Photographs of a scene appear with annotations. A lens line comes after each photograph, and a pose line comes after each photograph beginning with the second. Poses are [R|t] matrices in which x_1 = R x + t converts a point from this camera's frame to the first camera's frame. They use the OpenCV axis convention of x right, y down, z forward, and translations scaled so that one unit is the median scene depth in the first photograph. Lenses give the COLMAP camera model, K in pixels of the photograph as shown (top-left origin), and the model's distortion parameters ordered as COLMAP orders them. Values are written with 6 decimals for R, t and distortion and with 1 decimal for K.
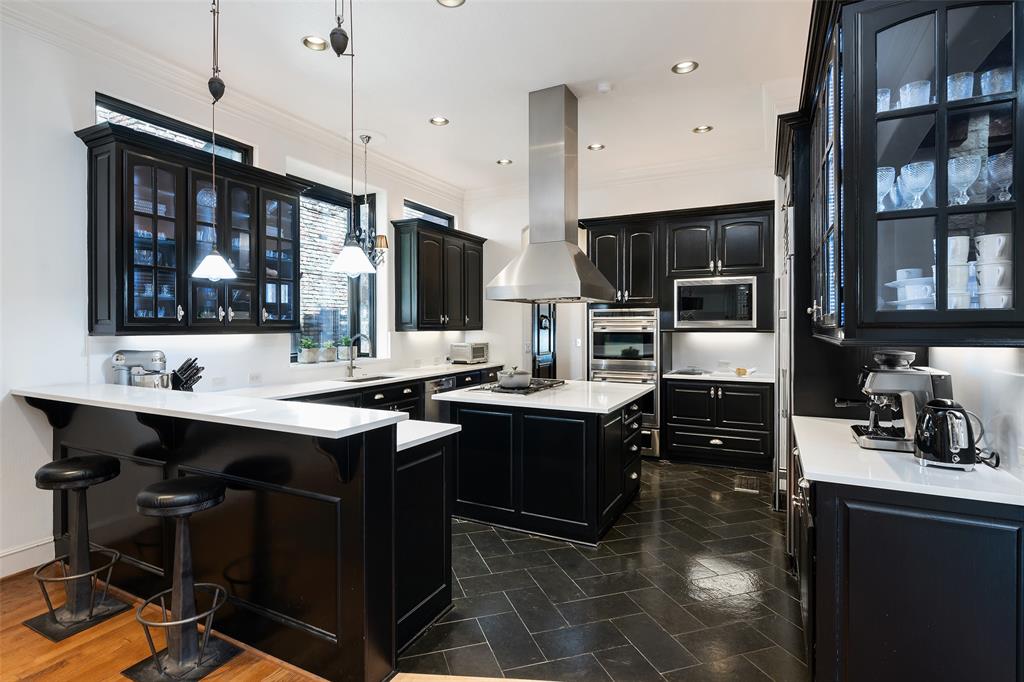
lens RADIAL K [[509.2, 0, 499.0], [0, 509.2, 325.3], [0, 0, 1]] dist [-0.003507, 0.001688]
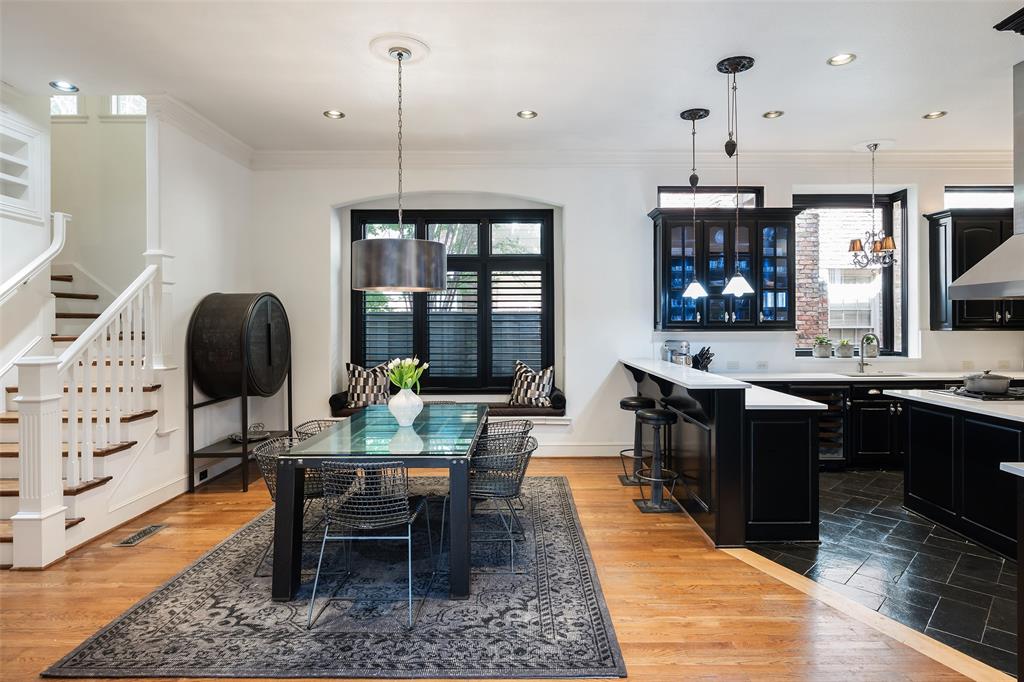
lens RADIAL K [[532.6, 0, 537.7], [0, 532.6, 324.3], [0, 0, 1]] dist [-0.005164, 0.000188]
pose [[0.481461, 0.000493, -0.876467, 0.370390], [0.004402, 0.999986, 0.002981, -0.006577], [0.876457, -0.005293, 0.481452, -0.136249]]
